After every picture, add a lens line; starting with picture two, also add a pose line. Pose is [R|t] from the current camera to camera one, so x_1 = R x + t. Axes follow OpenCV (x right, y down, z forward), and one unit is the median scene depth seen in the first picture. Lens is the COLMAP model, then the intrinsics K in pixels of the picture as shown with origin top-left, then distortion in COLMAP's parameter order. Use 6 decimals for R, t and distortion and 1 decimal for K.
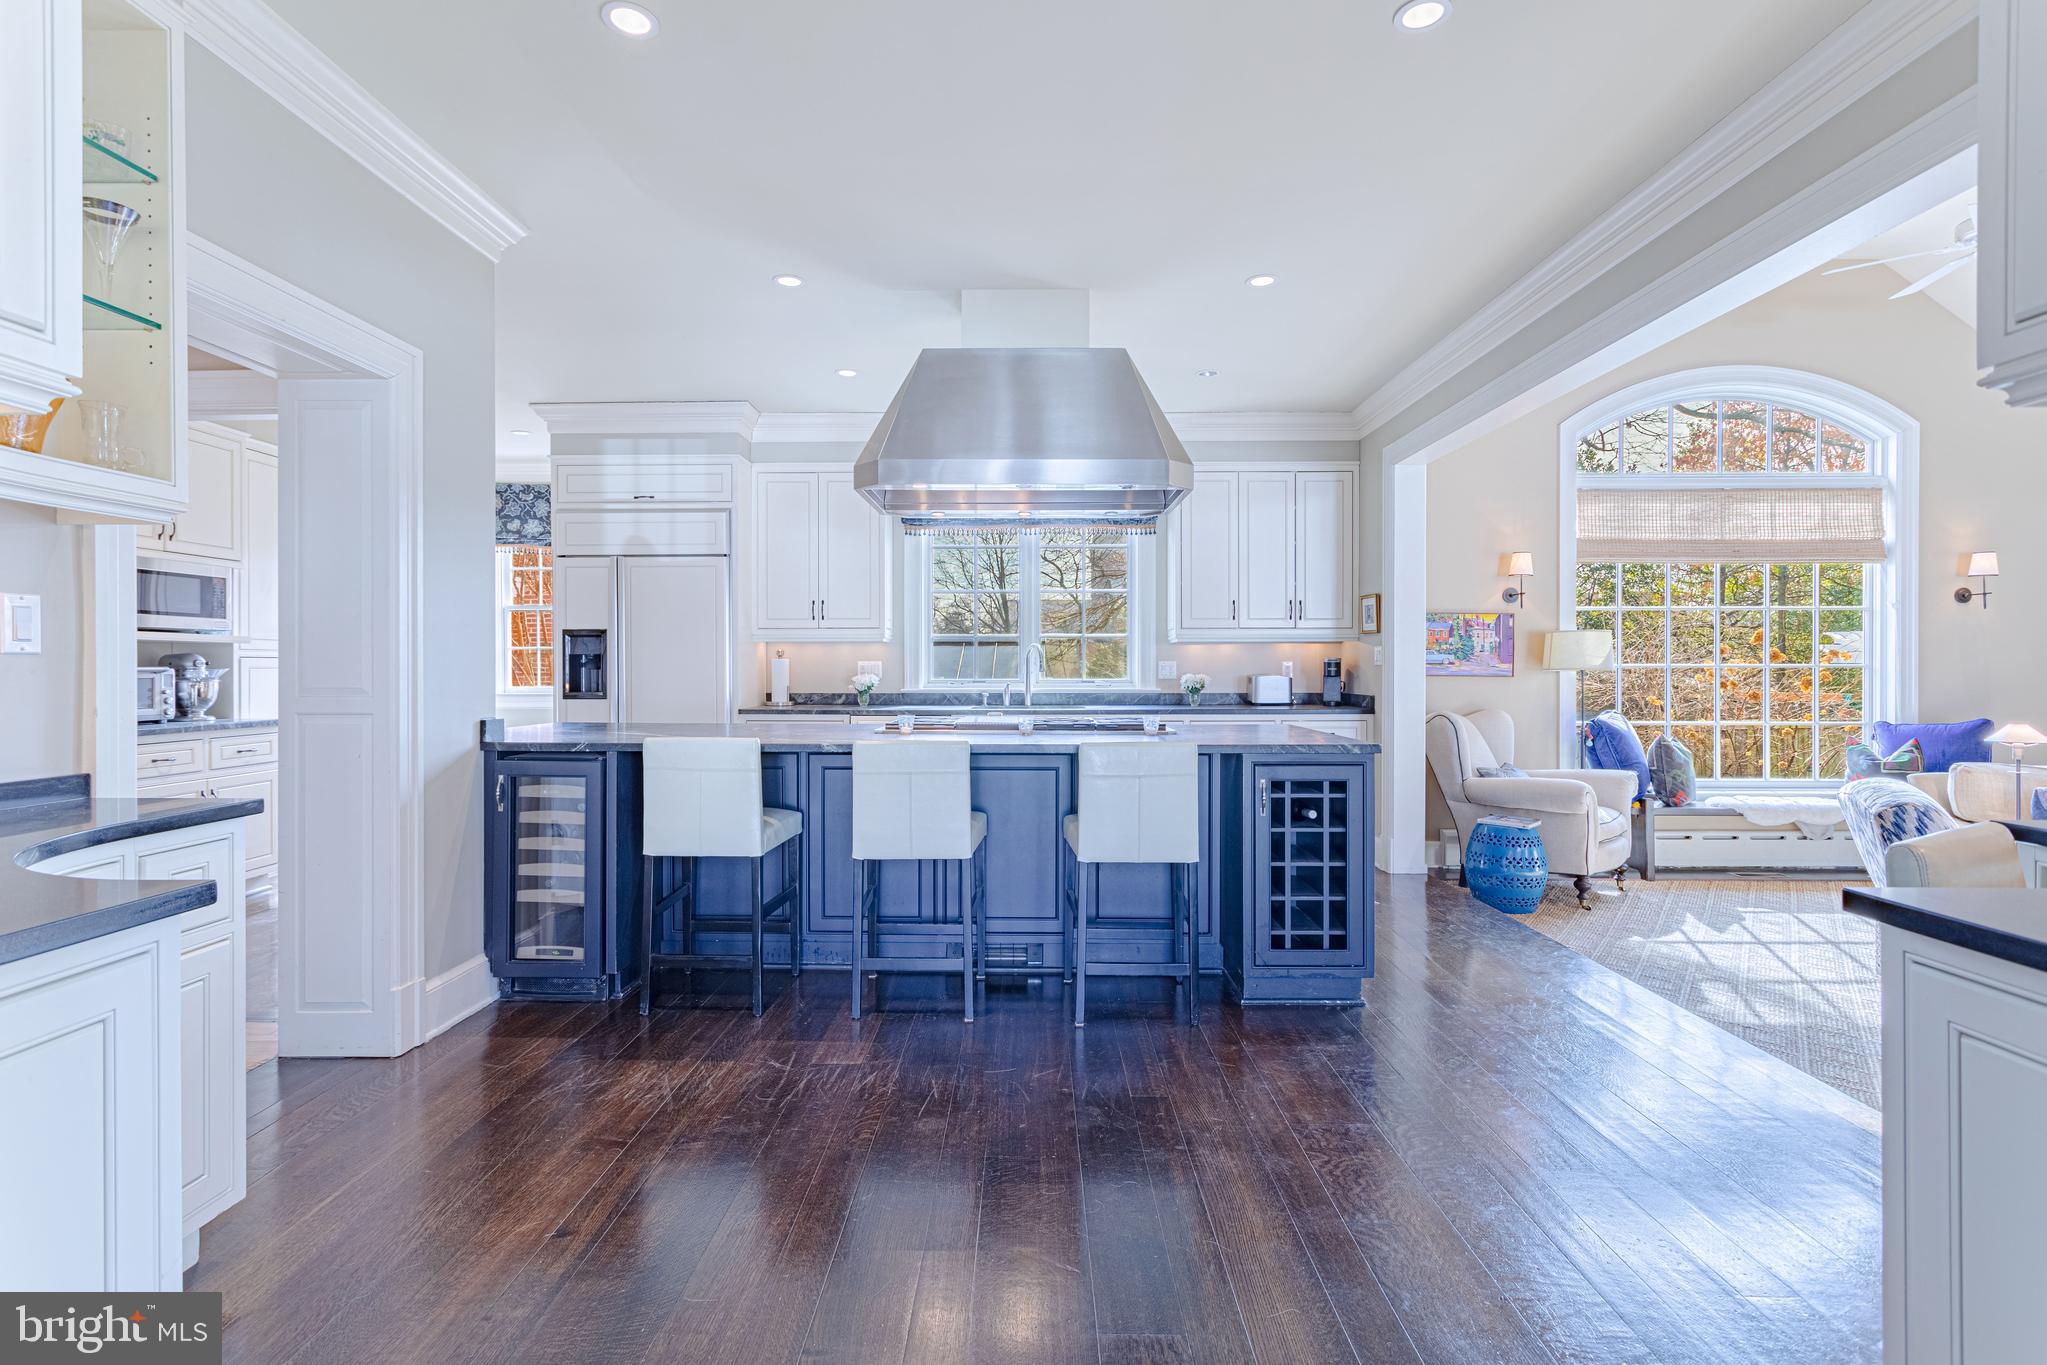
lens RADIAL K [[972.8, 0, 1020.8], [0, 972.8, 669.5], [0, 0, 1]] dist [0.010616, -0.001085]
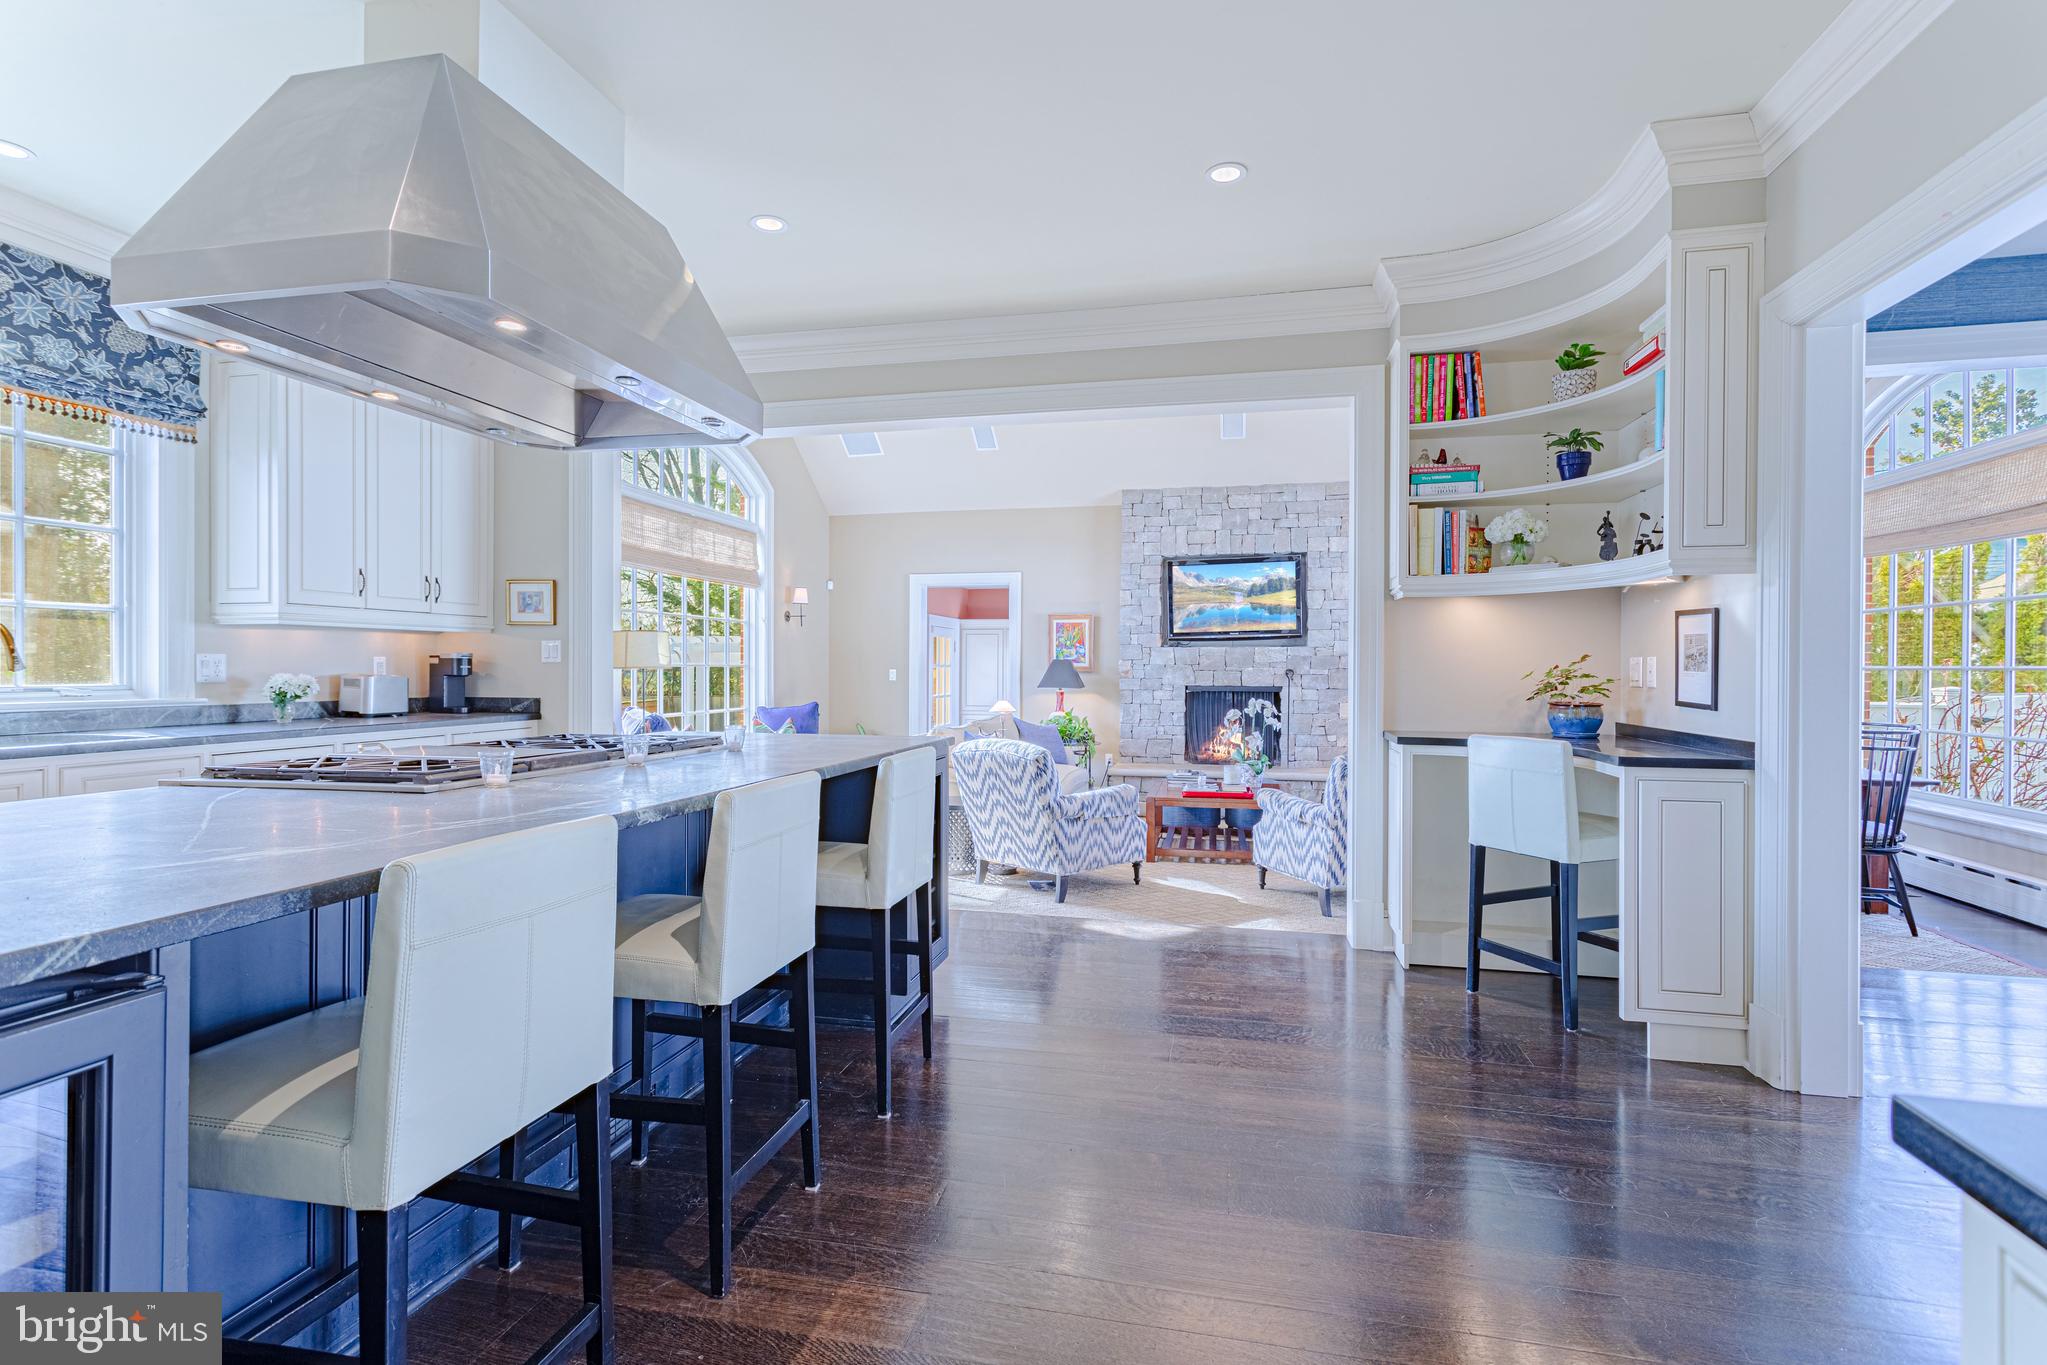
lens RADIAL K [[972.8, 0, 1028.3], [0, 972.8, 669.0], [0, 0, 1]] dist [0.010616, -0.001085]
pose [[0.212155, -0.000758, 0.977236, -0.354585], [0.007910, 0.999968, -0.000942, 0.005814], [-0.977204, 0.007930, 0.212154, 0.354502]]
